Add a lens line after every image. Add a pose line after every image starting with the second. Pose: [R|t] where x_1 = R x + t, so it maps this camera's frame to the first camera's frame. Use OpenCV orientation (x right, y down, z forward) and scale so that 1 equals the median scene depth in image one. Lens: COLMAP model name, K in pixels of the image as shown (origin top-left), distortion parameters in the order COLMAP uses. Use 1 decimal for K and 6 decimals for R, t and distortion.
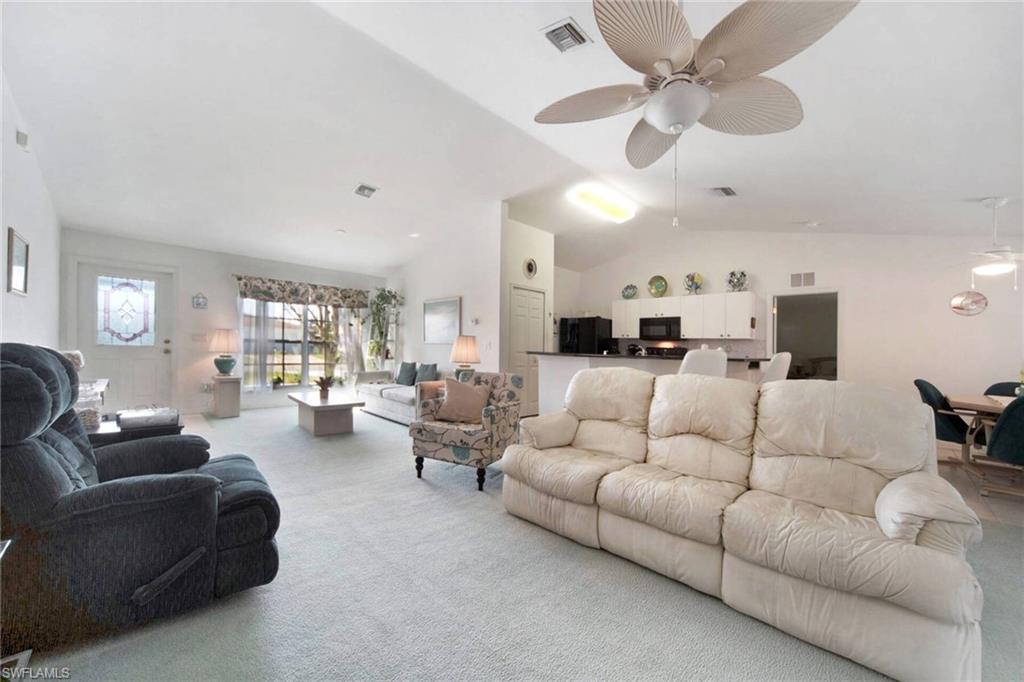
lens RADIAL K [[376.5, 0, 513.4], [0, 376.5, 350.2], [0, 0, 1]] dist [-0.002485, -0.000406]
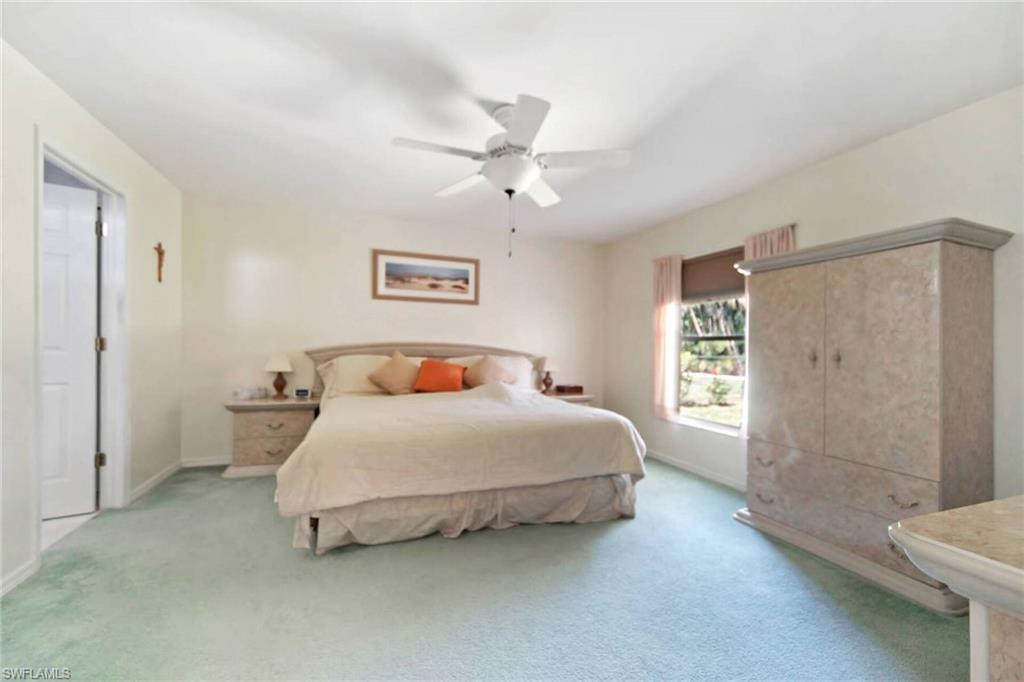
lens RADIAL K [[423.9, 0, 515.9], [0, 423.9, 335.2], [0, 0, 1]] dist [-0.000540, -0.000230]
pose [[0.399594, -0.000278, 0.916692, 0.706881], [-0.000705, 1.000000, 0.000611, 0.011480], [-0.916692, -0.000890, 0.399594, 0.937065]]
